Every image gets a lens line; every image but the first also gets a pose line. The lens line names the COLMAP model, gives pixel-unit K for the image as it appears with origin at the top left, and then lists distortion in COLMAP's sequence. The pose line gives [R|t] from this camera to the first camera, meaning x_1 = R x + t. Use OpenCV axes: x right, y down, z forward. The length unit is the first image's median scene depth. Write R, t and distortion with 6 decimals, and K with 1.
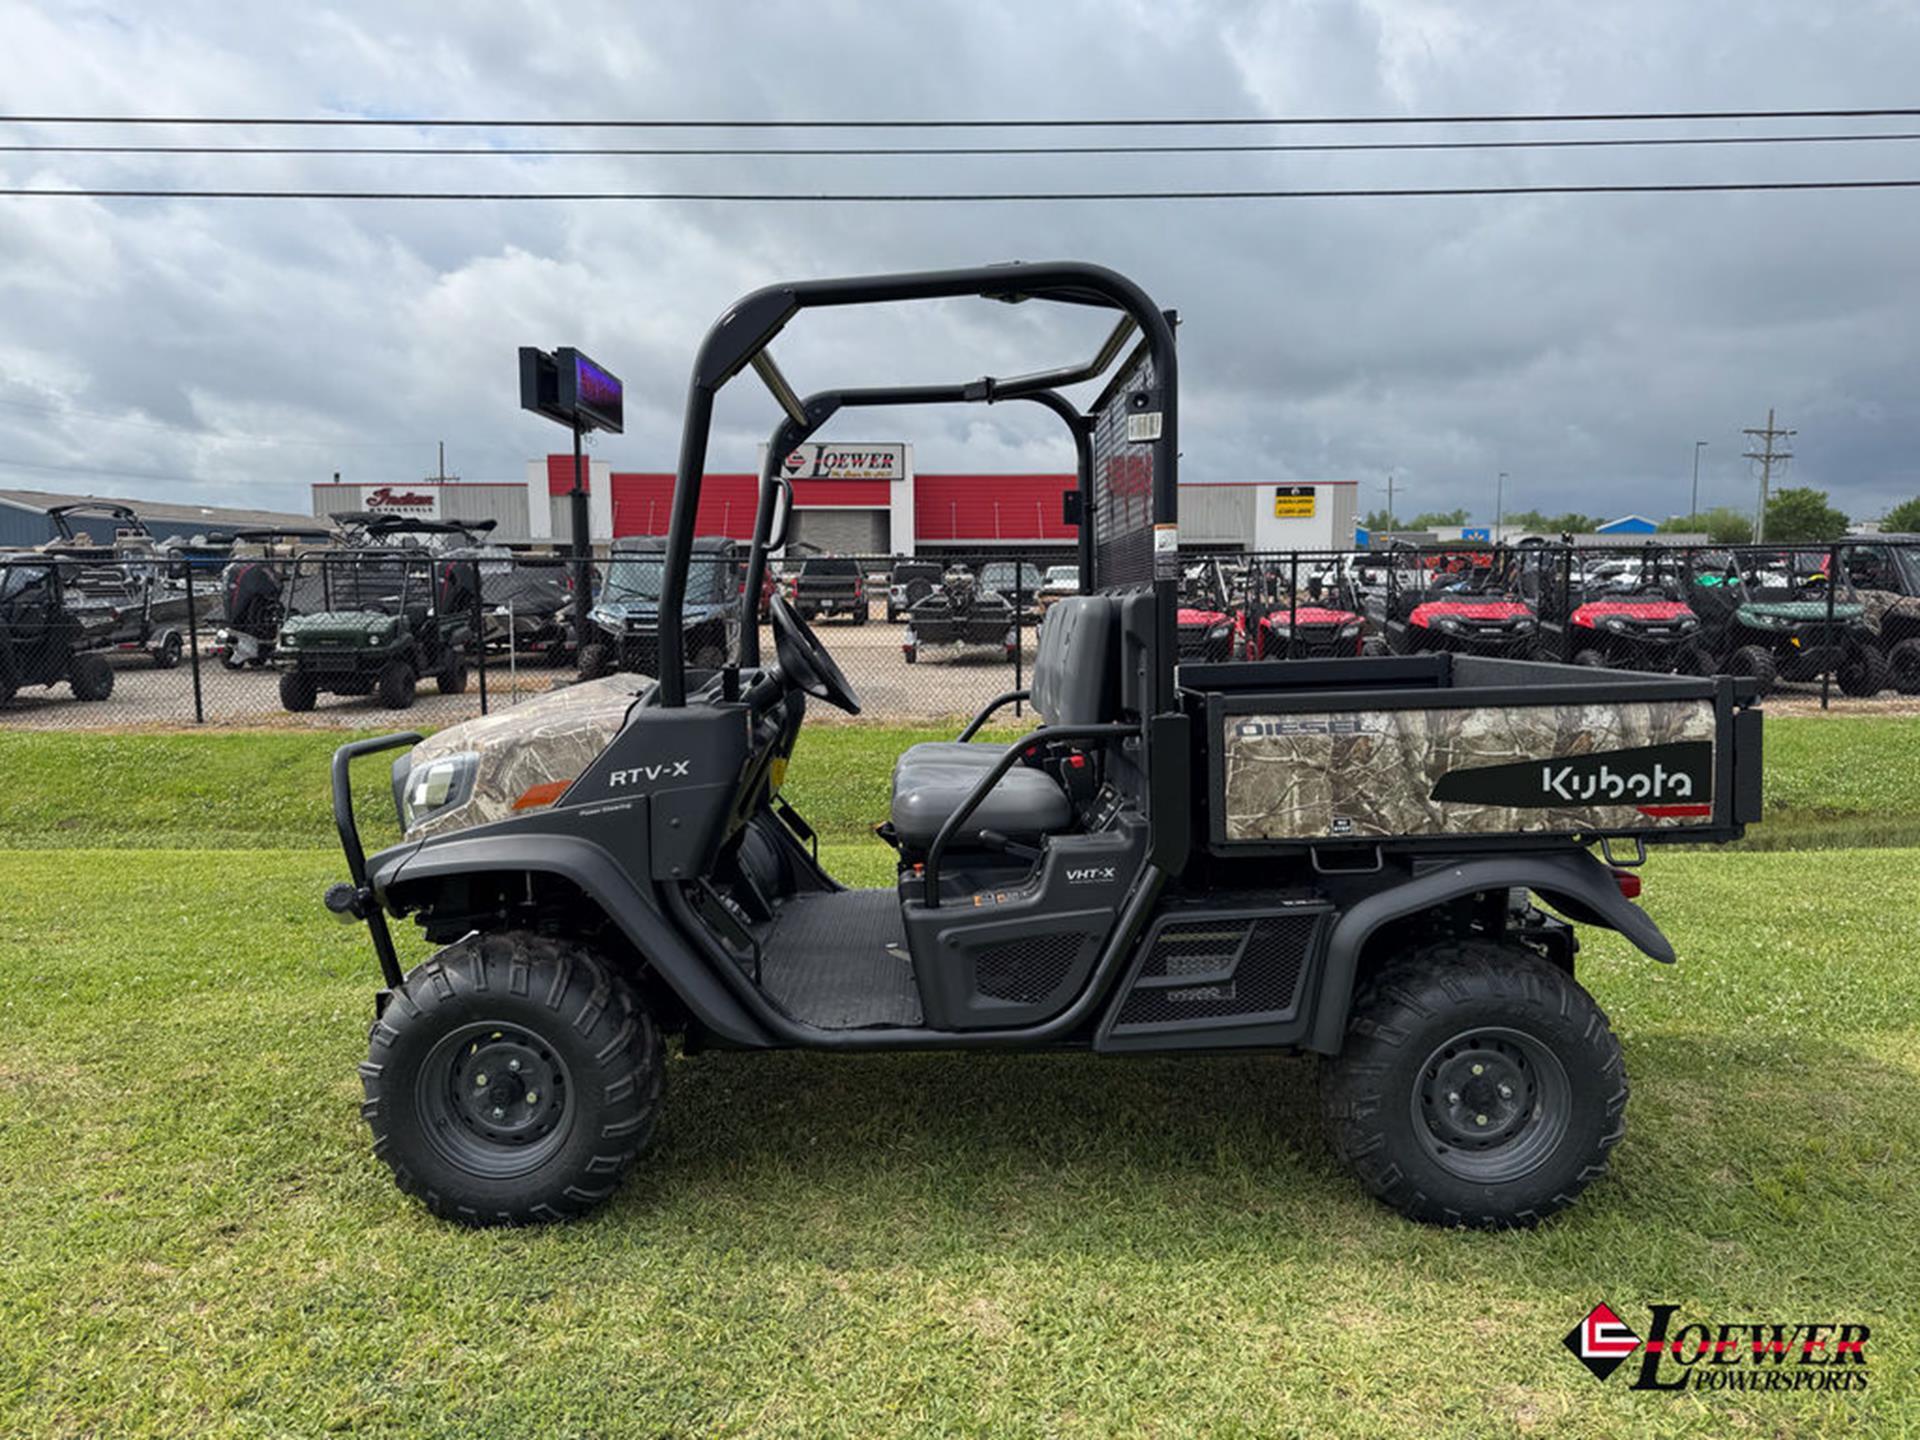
lens RADIAL K [[1388.7, 0, 985.3], [0, 1388.7, 714.9], [0, 0, 1]] dist [0.005172, -0.004858]
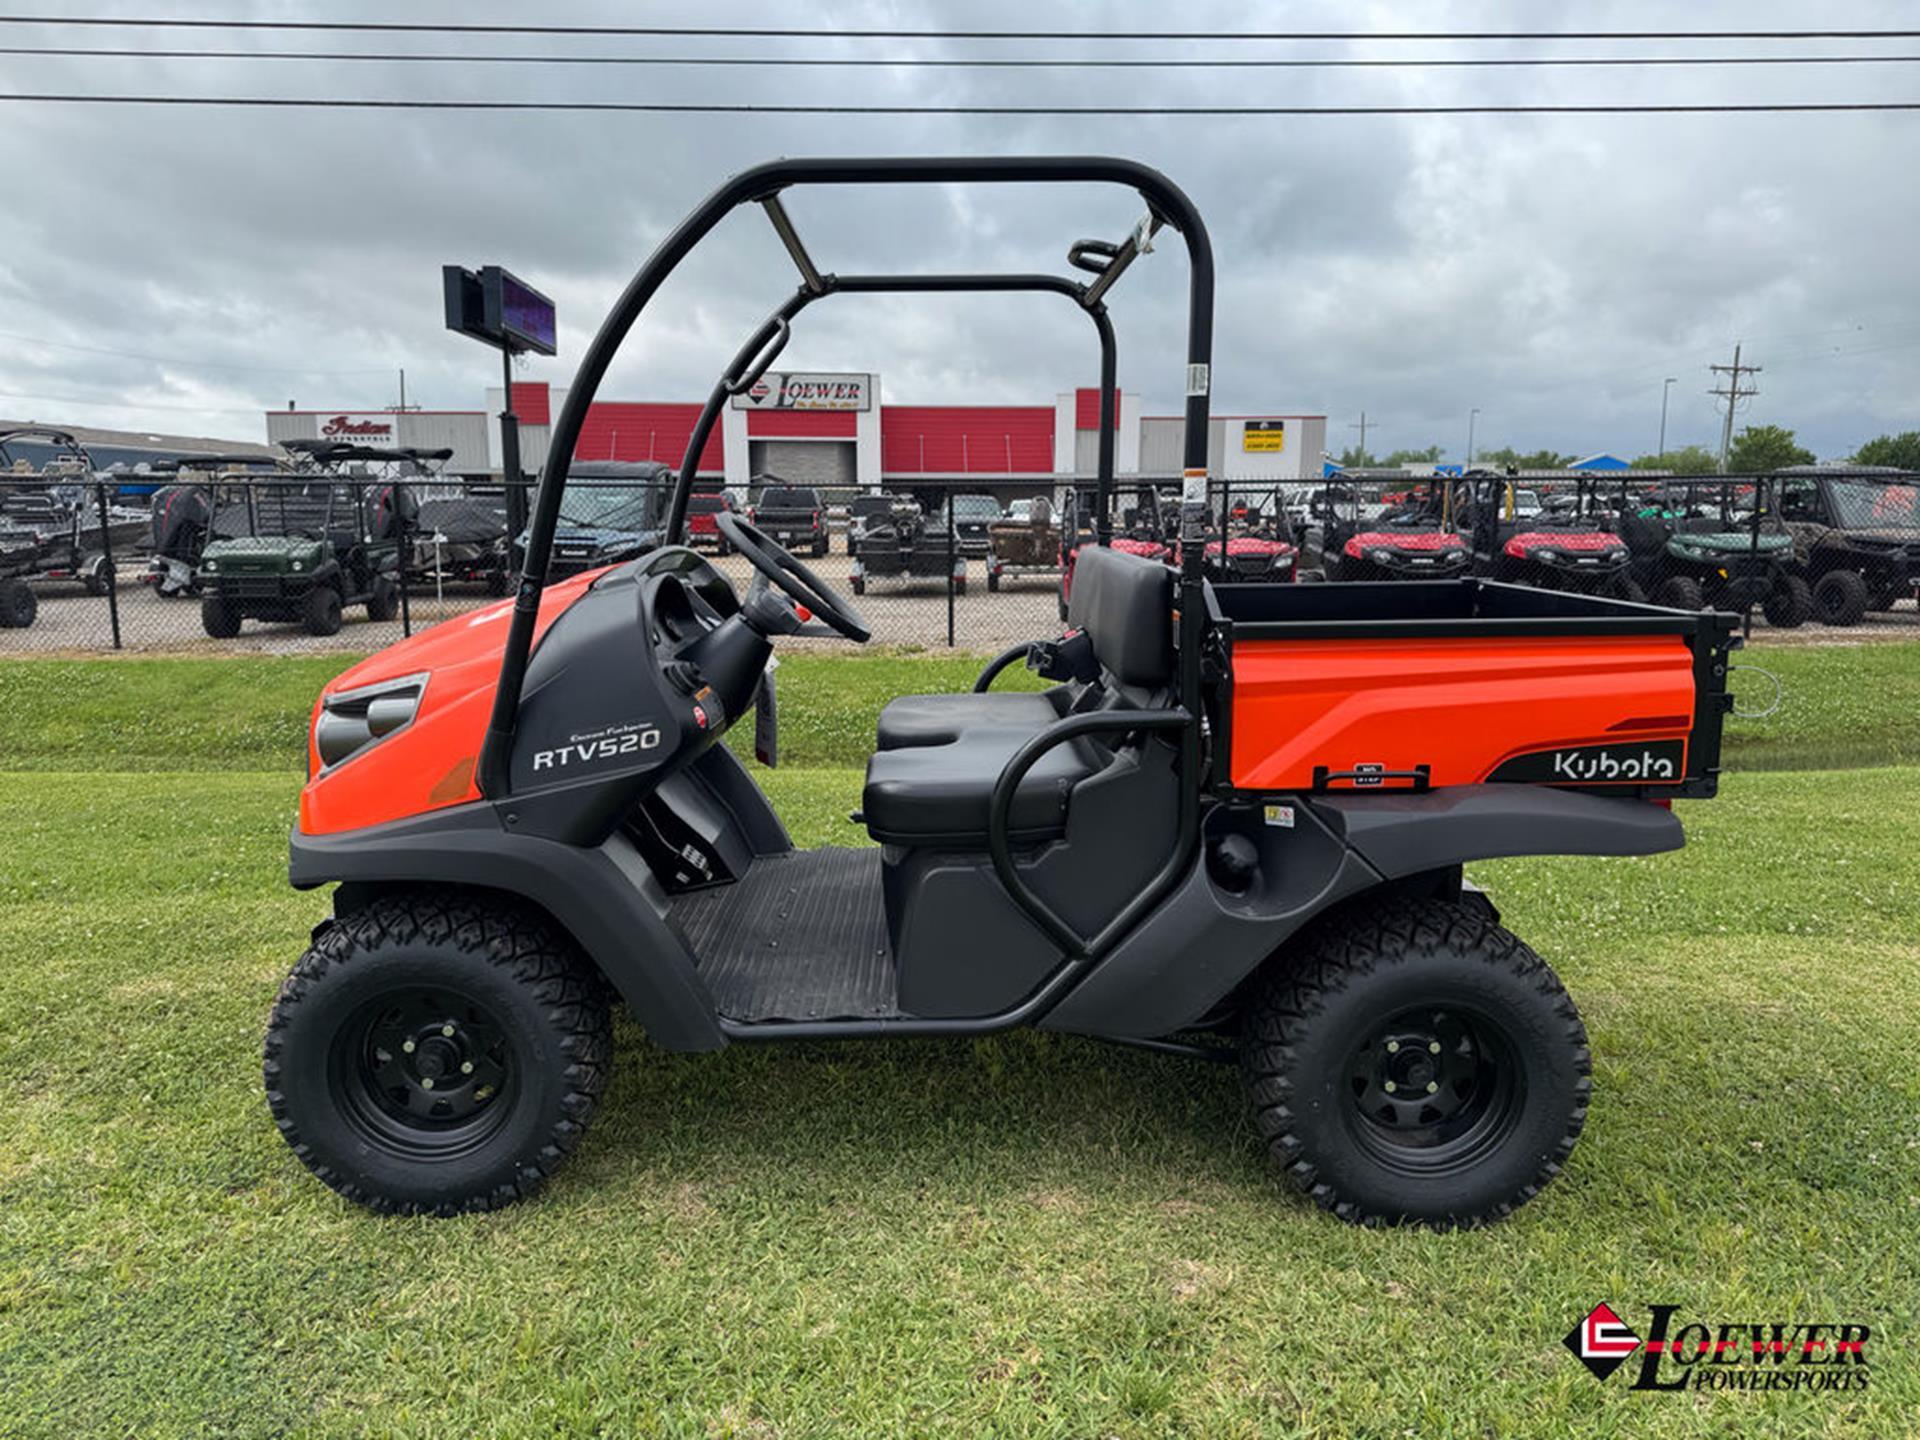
lens RADIAL K [[1386.3, 0, 1037.6], [0, 1386.3, 719.5], [0, 0, 1]] dist [0.008571, -0.010266]
pose [[0.999722, 0.001565, 0.023518, 0.058877], [-0.002599, 0.999029, 0.043984, 0.009925], [-0.023427, -0.044033, 0.998755, 0.001190]]
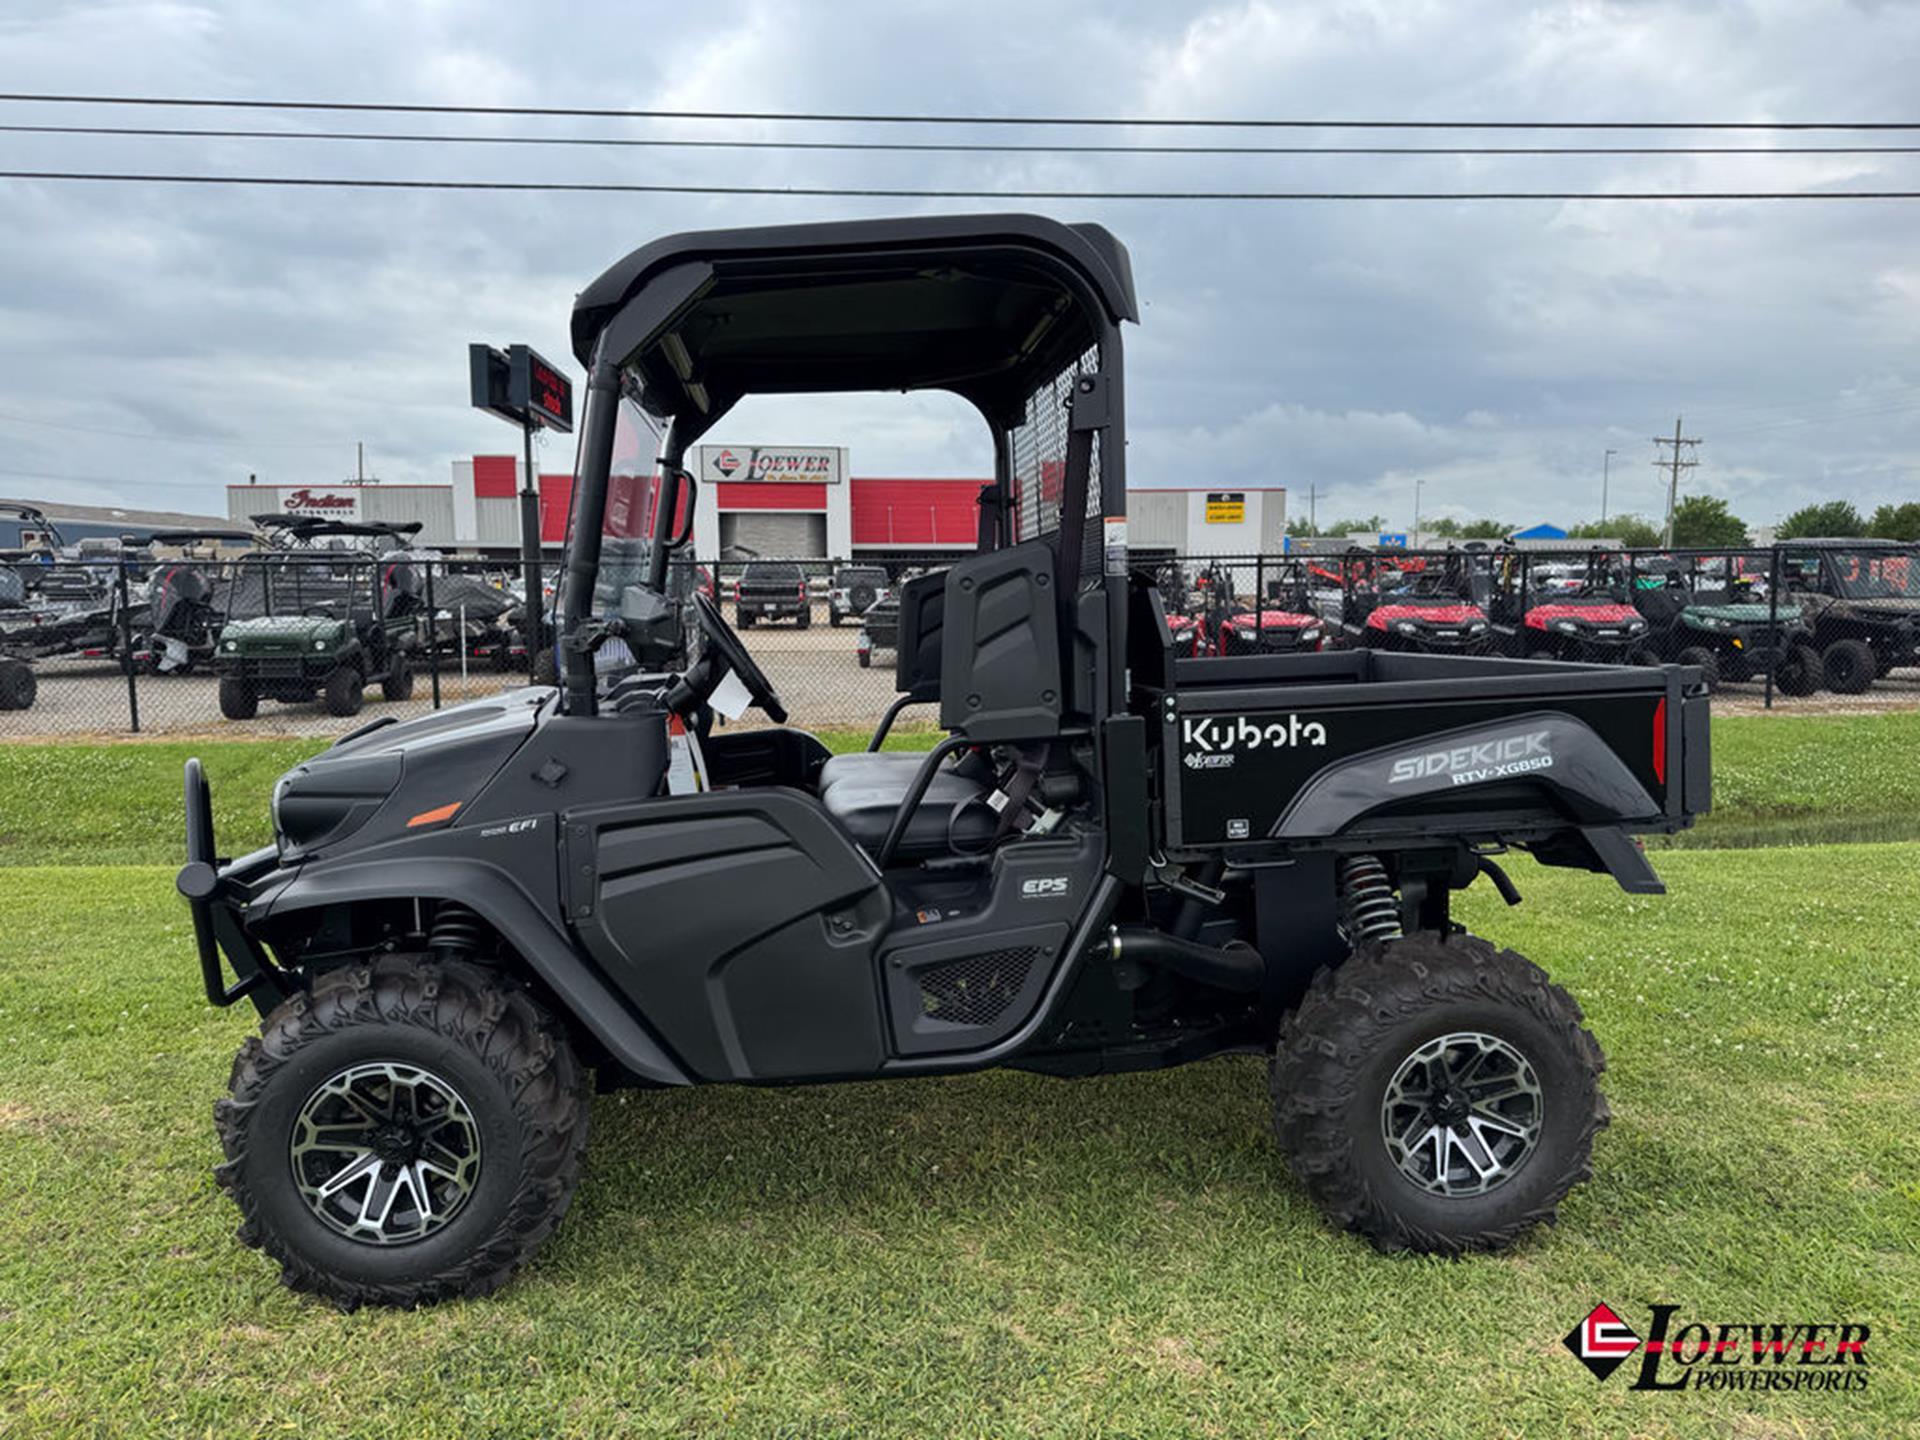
lens RADIAL K [[1369.3, 0, 960.0], [0, 1369.3, 720.0], [0, 0, 1]] dist [0.002579, -0.001493]
pose [[0.998098, -0.005995, 0.061351, -0.052057], [0.005910, 0.999981, 0.001572, -0.000772], [-0.061359, -0.001207, 0.998115, 0.020423]]
